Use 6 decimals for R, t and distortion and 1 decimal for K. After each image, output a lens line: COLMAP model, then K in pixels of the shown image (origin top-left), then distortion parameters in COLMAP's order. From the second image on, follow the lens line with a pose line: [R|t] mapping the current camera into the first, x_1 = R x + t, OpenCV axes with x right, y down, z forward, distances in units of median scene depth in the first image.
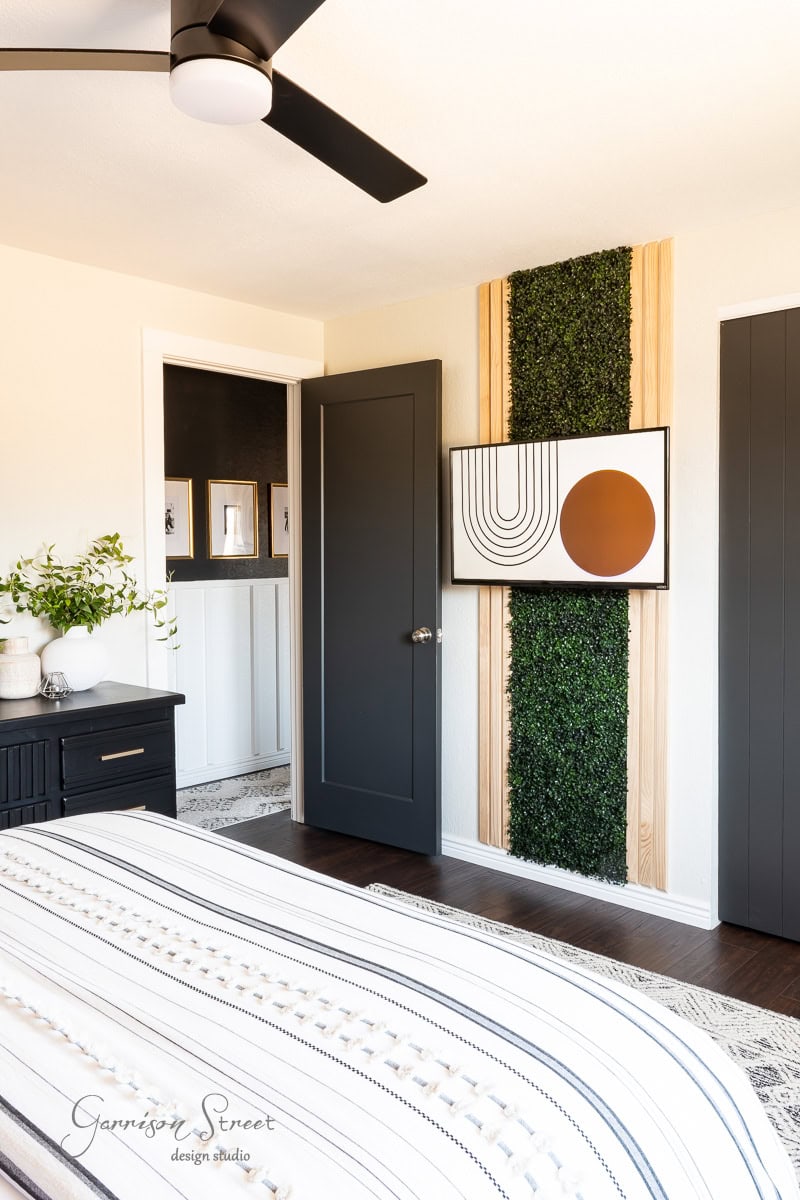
lens RADIAL K [[918.9, 0, 437.5], [0, 918.9, 573.2], [0, 0, 1]] dist [-0.016411, 0.022904]
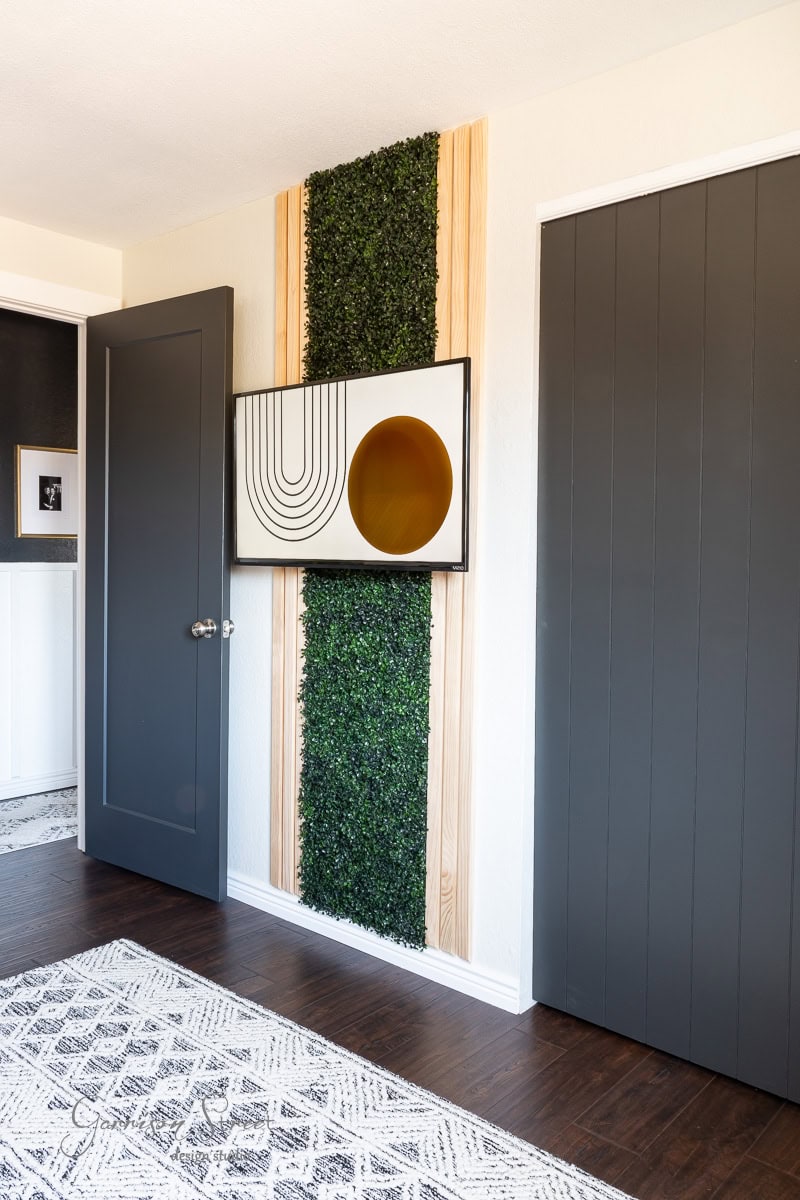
lens RADIAL K [[918.9, 0, 434.9], [0, 918.9, 573.6], [0, 0, 1]] dist [-0.016411, 0.022904]
pose [[0.999796, 0.016183, 0.012047, 0.194531], [-0.016190, 0.999869, 0.000541, 0.017549], [-0.012037, -0.000736, 0.999927, 0.211370]]
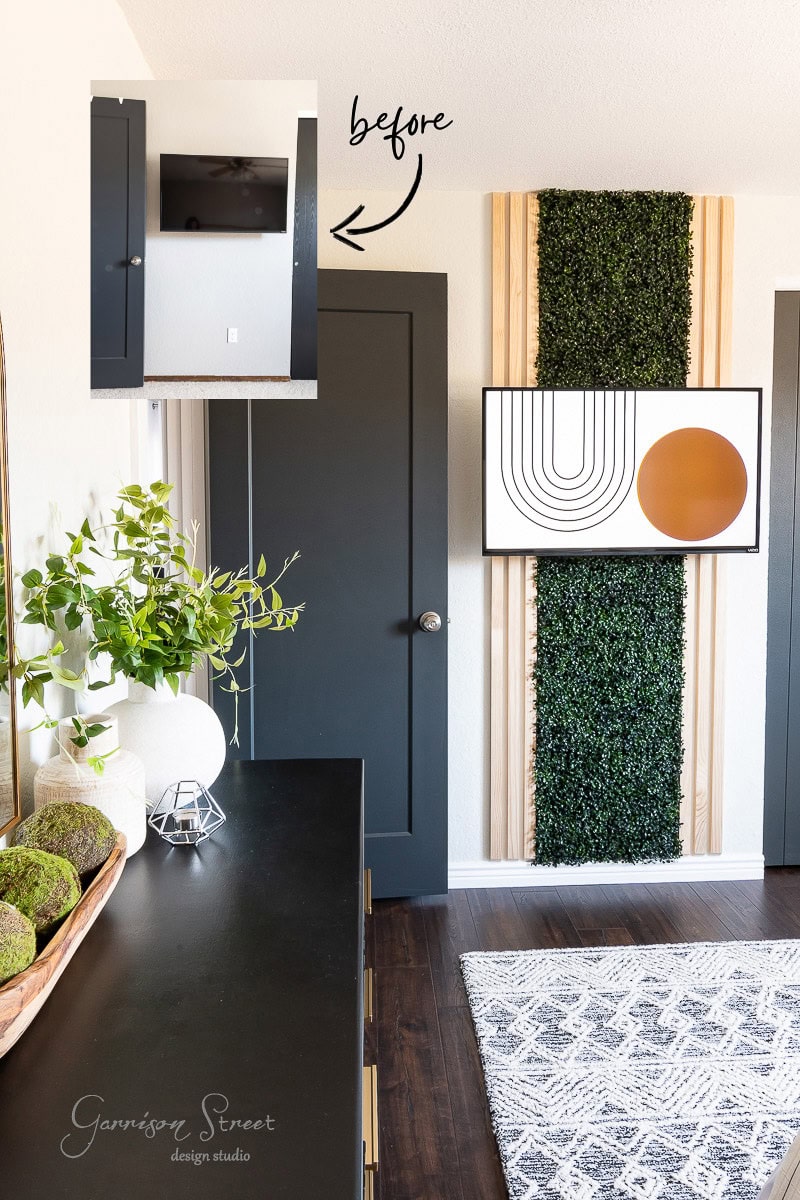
lens RADIAL K [[825.5, 0, 407.3], [0, 825.5, 549.8], [0, 0, 1]] dist [-0.010923, 0.007742]
pose [[0.718579, -0.031341, 0.694739, -0.579516], [0.021981, 0.999508, 0.022355, -0.012050], [-0.695098, -0.000793, 0.718914, 0.560994]]
